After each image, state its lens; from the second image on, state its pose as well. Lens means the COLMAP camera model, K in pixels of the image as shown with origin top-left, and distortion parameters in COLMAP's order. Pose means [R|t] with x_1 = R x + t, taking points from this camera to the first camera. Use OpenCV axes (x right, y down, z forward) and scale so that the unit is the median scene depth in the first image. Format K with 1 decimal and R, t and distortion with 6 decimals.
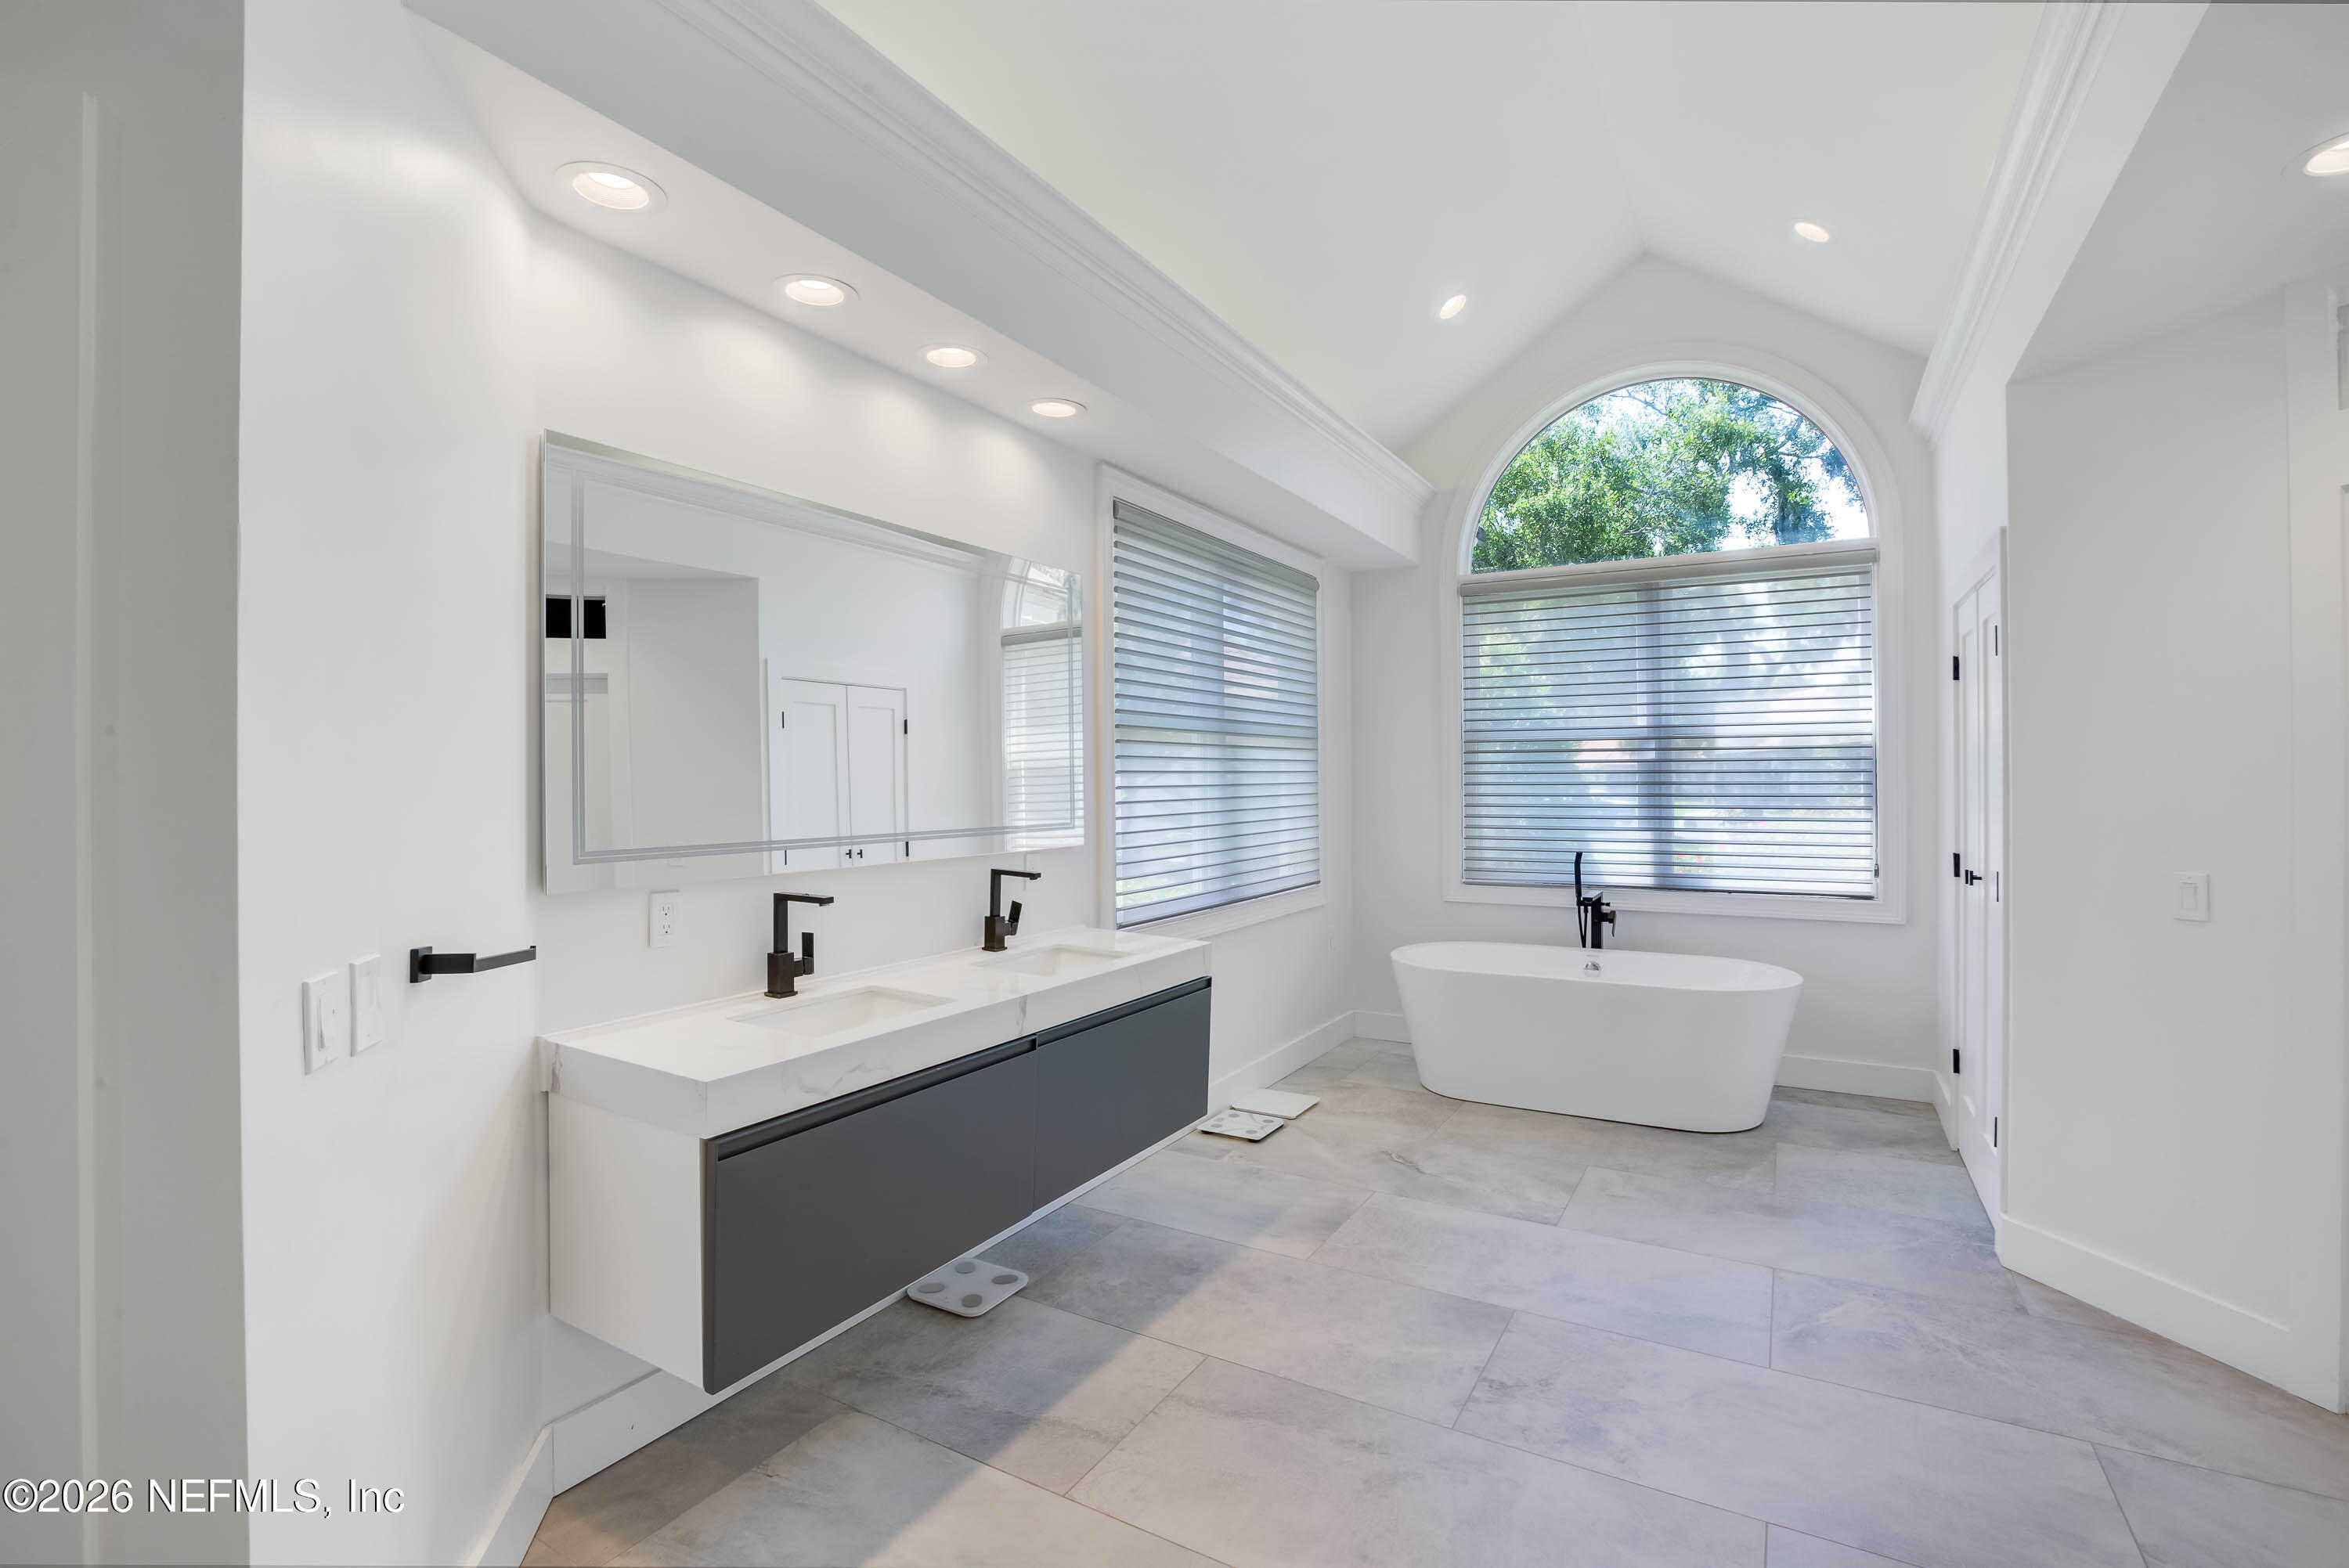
lens RADIAL K [[1075.0, 0, 1174.5], [0, 1075.0, 784.0], [0, 0, 1]] dist [-0.020100, 0.000262]
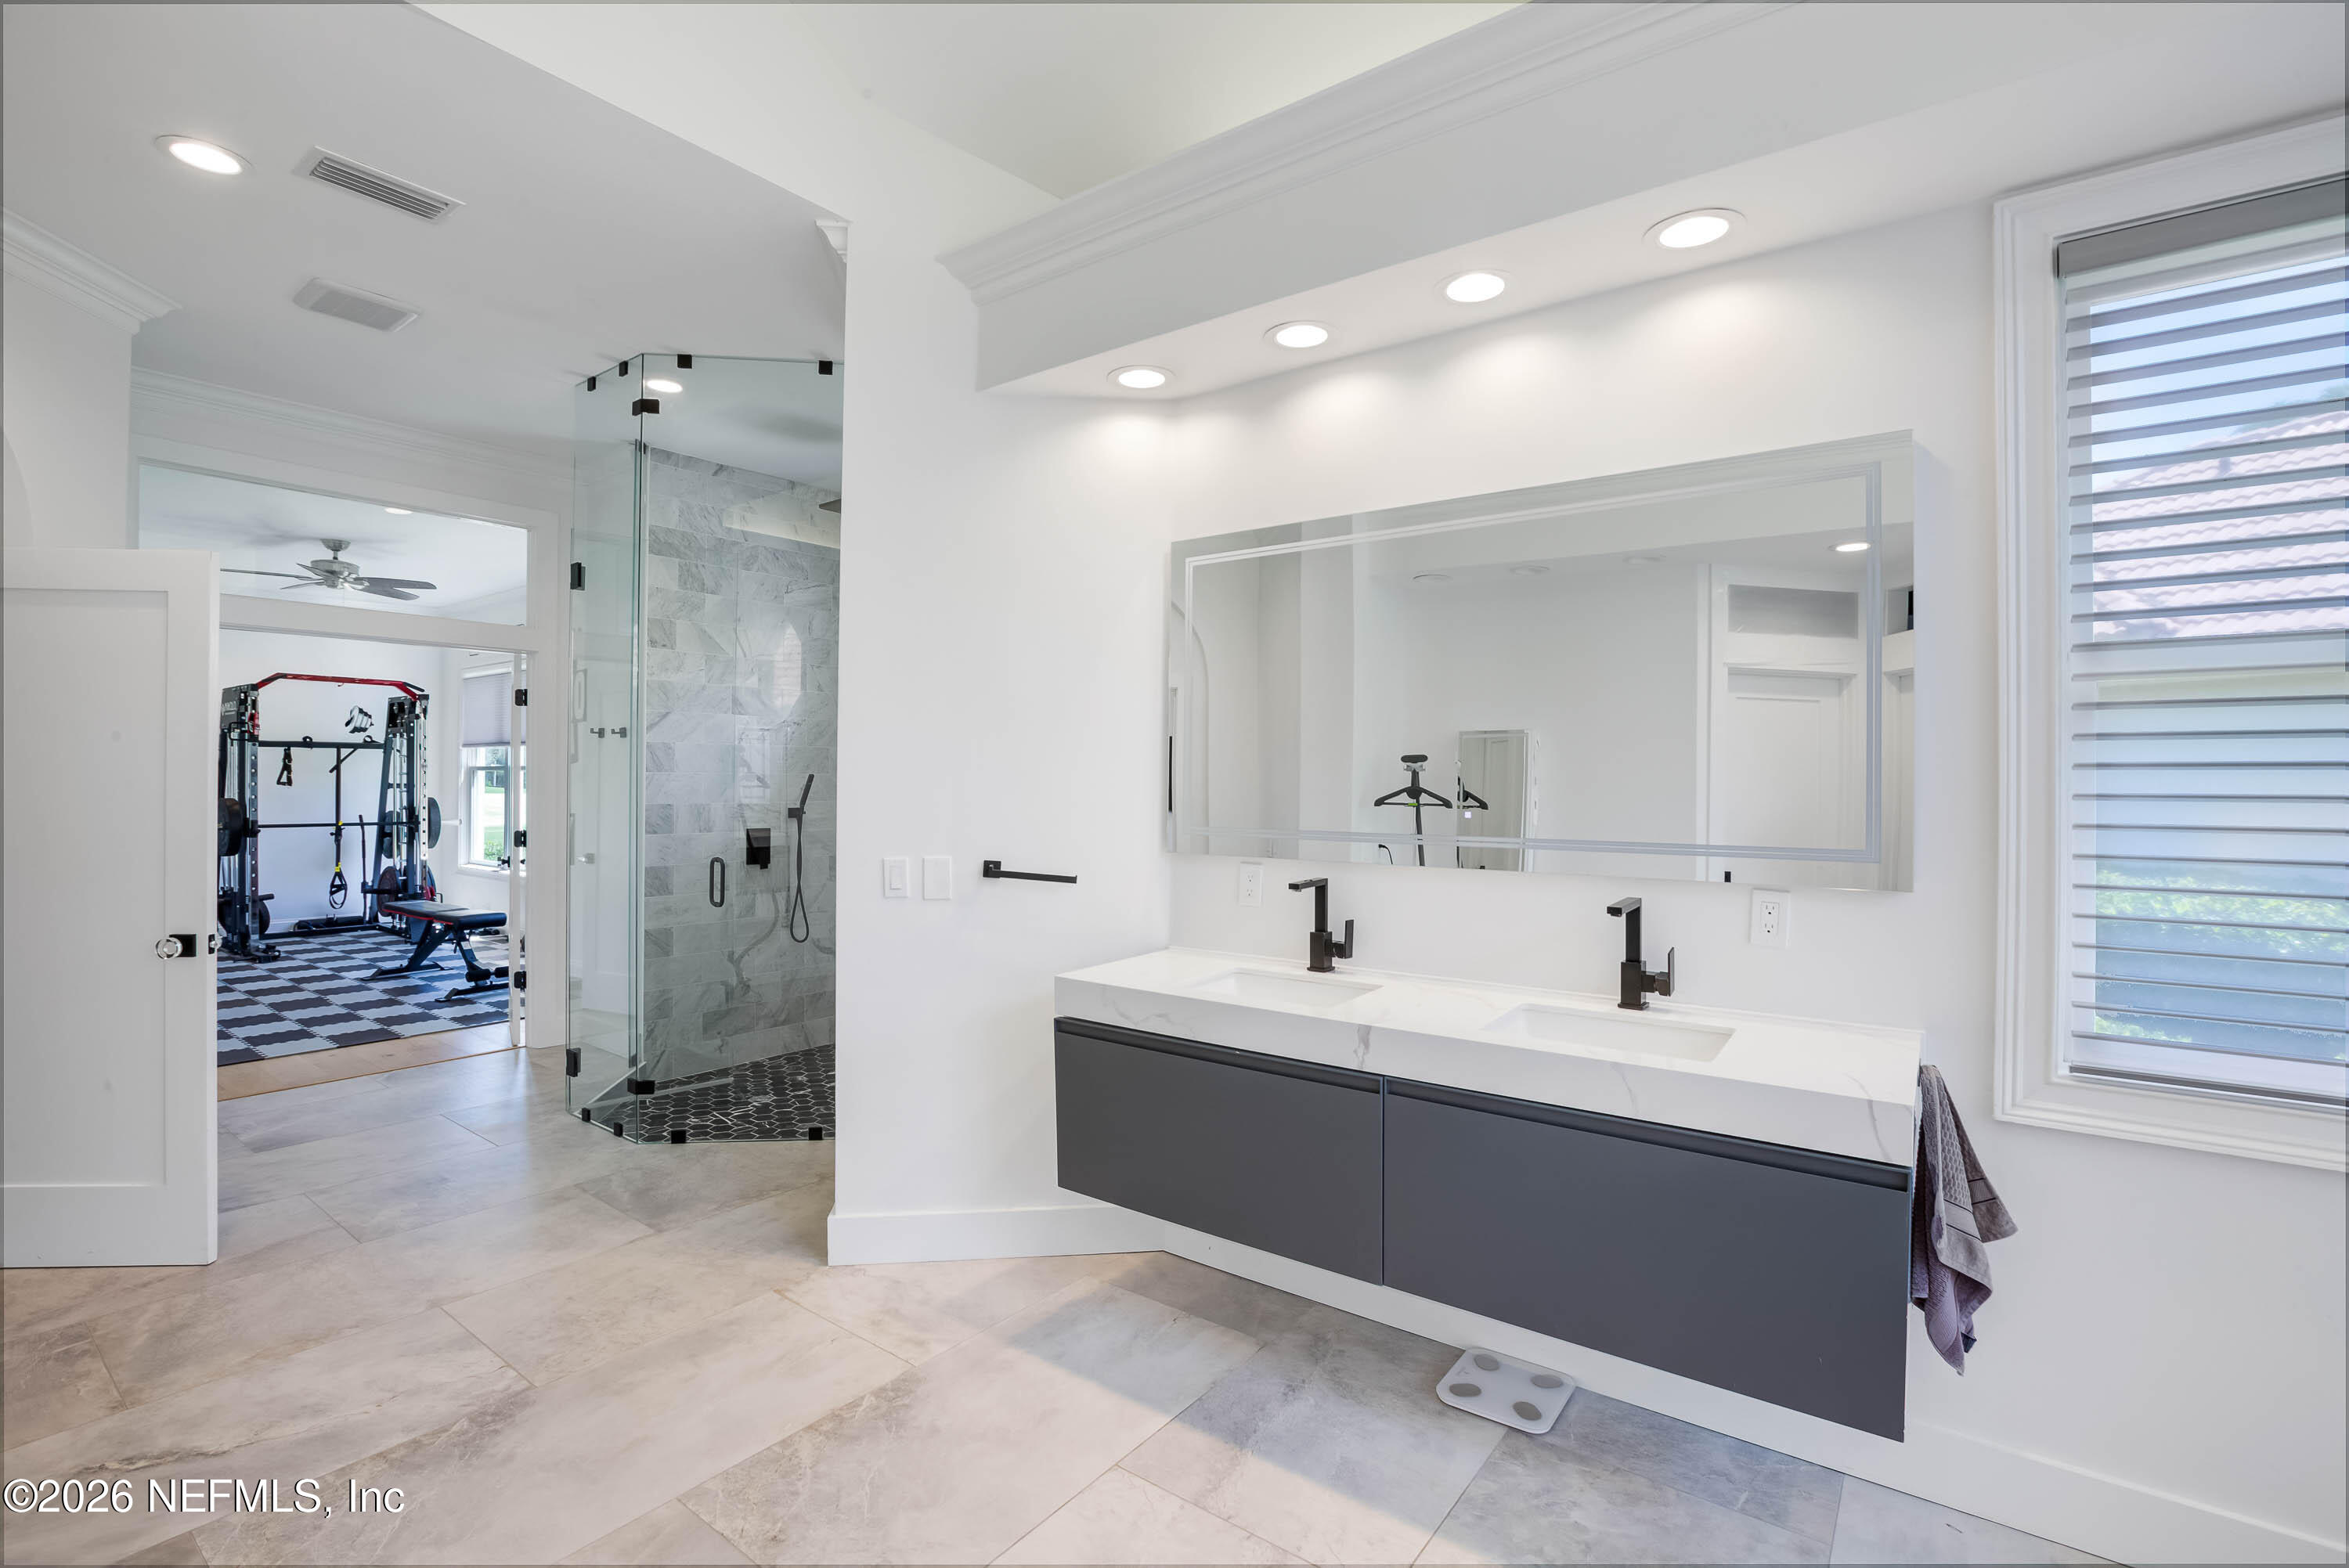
lens RADIAL K [[1075.0, 0, 1174.5], [0, 1075.0, 784.0], [0, 0, 1]] dist [-0.020100, 0.000262]
pose [[-0.108646, 0.008987, -0.994040, 0.753098], [-0.012014, 0.999874, 0.010353, -0.005818], [0.994008, 0.013068, -0.108524, 0.954180]]
